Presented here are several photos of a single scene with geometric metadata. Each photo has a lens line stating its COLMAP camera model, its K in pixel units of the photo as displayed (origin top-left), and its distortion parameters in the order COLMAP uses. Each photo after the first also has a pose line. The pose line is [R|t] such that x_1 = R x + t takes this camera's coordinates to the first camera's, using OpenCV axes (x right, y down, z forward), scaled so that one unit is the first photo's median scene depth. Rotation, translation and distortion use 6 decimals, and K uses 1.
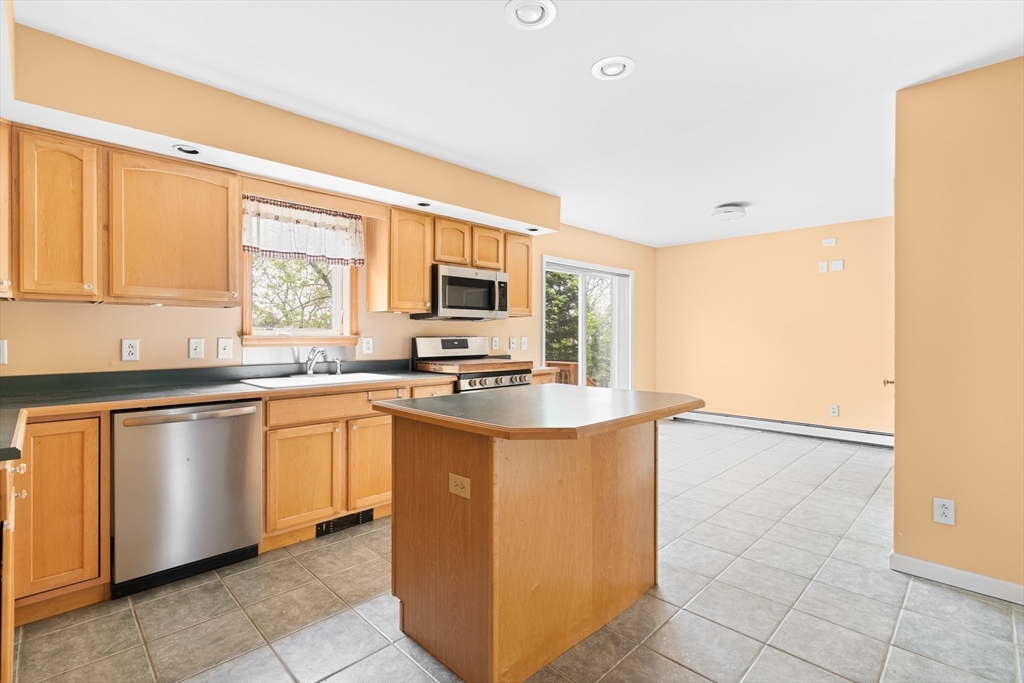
lens RADIAL K [[473.2, 0, 508.6], [0, 473.2, 335.1], [0, 0, 1]] dist [-0.001755, -0.000473]
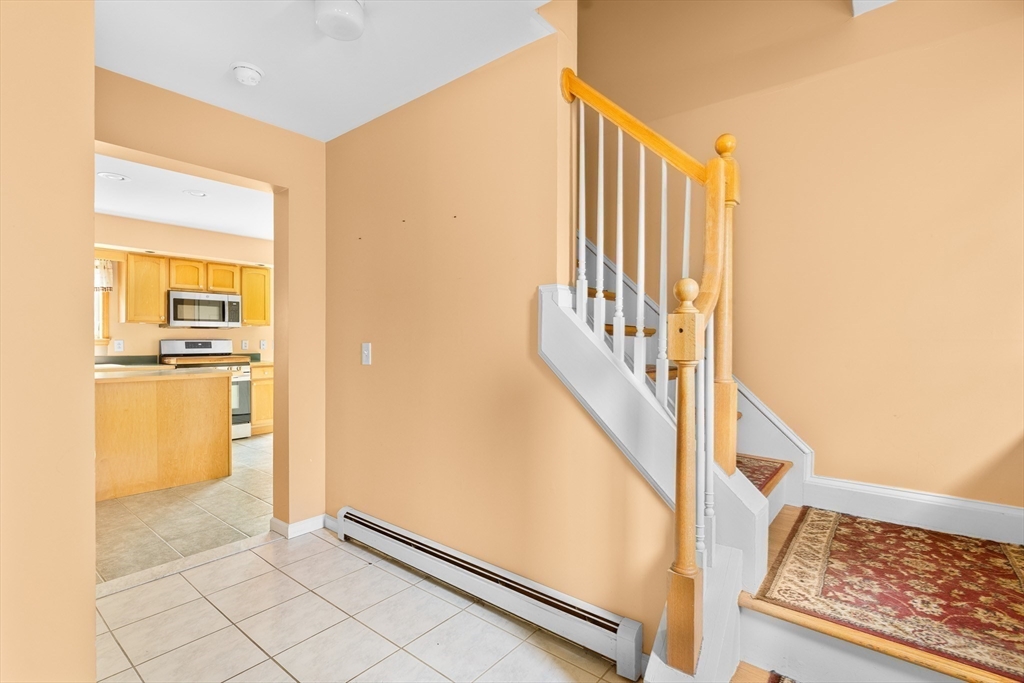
lens RADIAL K [[473.2, 0, 508.6], [0, 473.2, 335.1], [0, 0, 1]] dist [-0.001755, -0.000473]
pose [[0.993741, 0.000288, 0.111709, 0.693594], [0.001106, 0.999922, -0.012416, 0.008081], [-0.111704, 0.012462, 0.993663, -0.549373]]
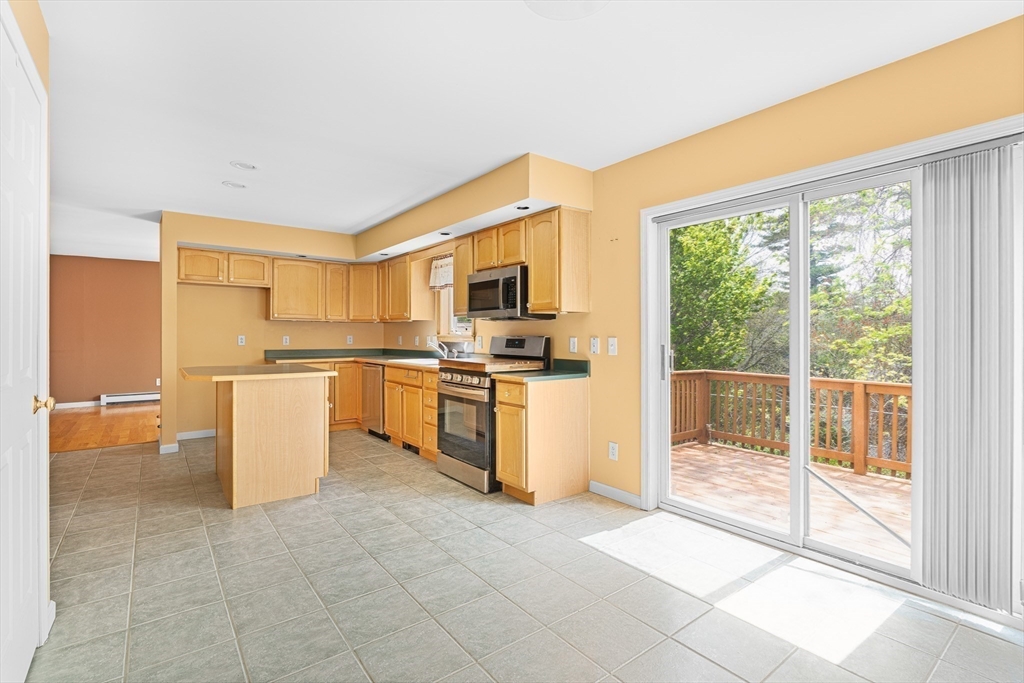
lens RADIAL K [[473.2, 0, 508.6], [0, 473.2, 335.1], [0, 0, 1]] dist [-0.001755, -0.000473]
pose [[-0.129513, -0.003500, -0.991572, 0.952340], [-0.005931, 0.999979, -0.002755, 0.003613], [0.991560, 0.005524, -0.129530, 1.182902]]
